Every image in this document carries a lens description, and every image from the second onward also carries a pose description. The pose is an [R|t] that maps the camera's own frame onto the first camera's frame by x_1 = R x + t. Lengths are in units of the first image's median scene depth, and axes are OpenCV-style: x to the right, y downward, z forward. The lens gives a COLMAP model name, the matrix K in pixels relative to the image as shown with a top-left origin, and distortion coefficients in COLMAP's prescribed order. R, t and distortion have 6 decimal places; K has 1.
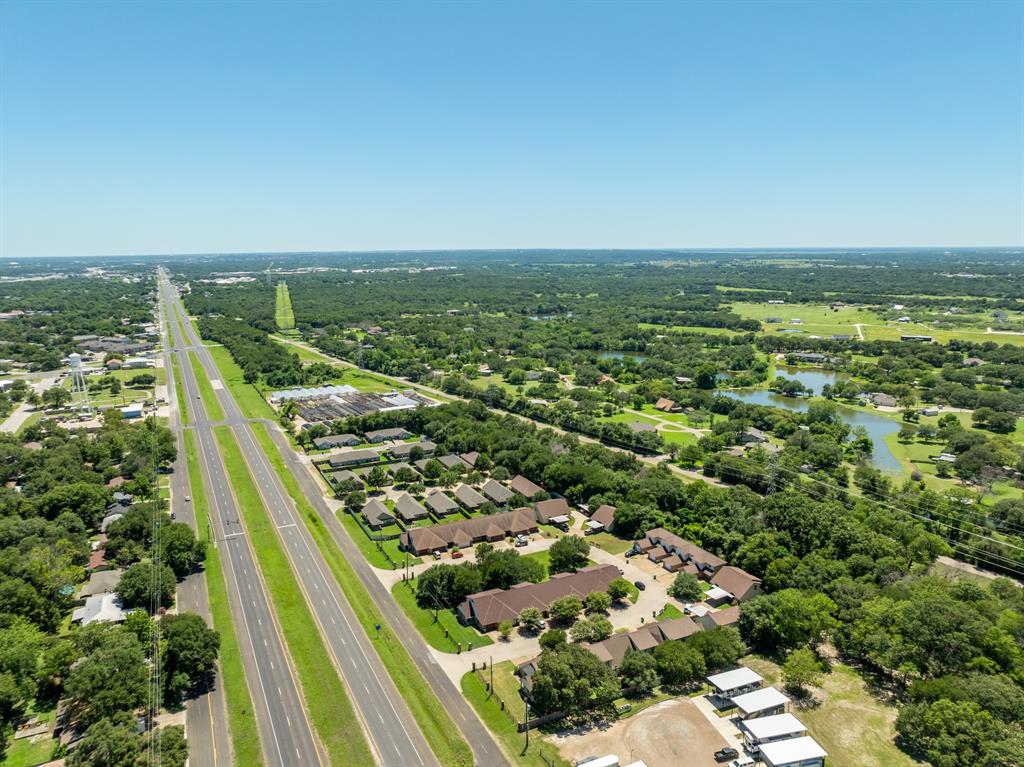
lens RADIAL K [[720.3, 0, 512.0], [0, 720.3, 383.5], [0, 0, 1]] dist [0.003933, 0.000038]
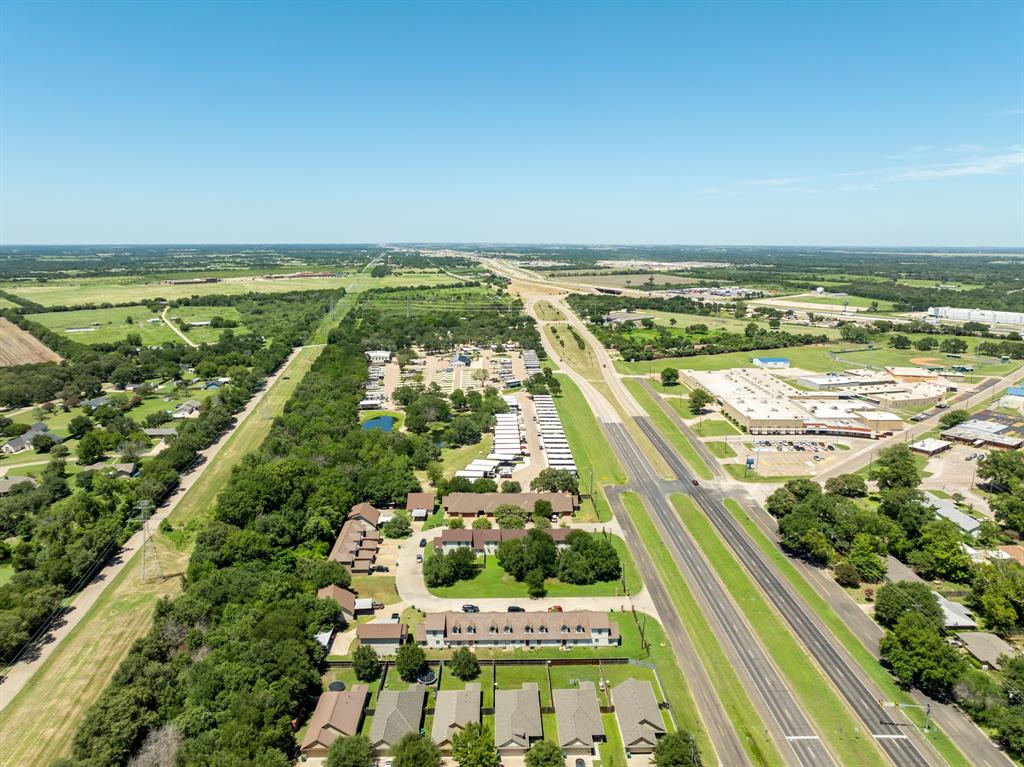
lens RADIAL K [[720.3, 0, 512.0], [0, 720.3, 383.5], [0, 0, 1]] dist [0.003933, 0.000038]
pose [[-0.905182, -0.077731, 0.417856, -0.438006], [0.079265, 0.935013, 0.345642, -0.360400], [-0.417568, 0.345990, -0.840195, 1.999944]]
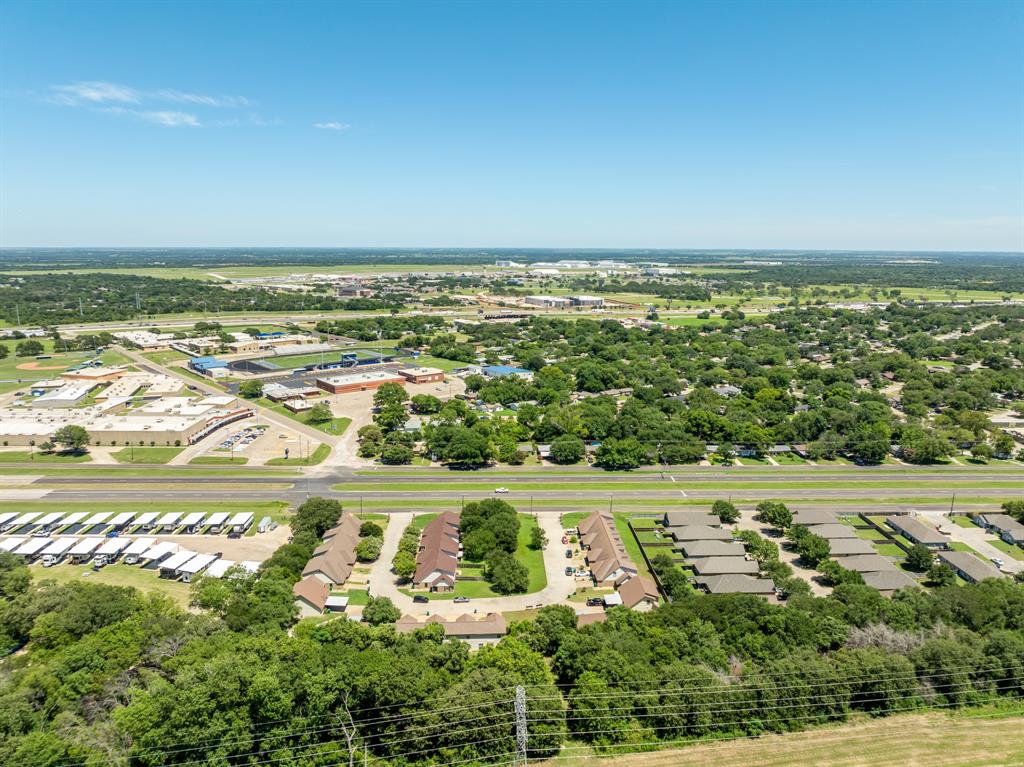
lens RADIAL K [[720.3, 0, 512.0], [0, 720.3, 383.5], [0, 0, 1]] dist [0.003933, 0.000038]
pose [[-0.418452, 0.175238, -0.891173, 1.025890], [-0.161122, 0.951324, 0.262721, -0.284346], [0.893833, 0.253523, -0.369849, 1.546358]]
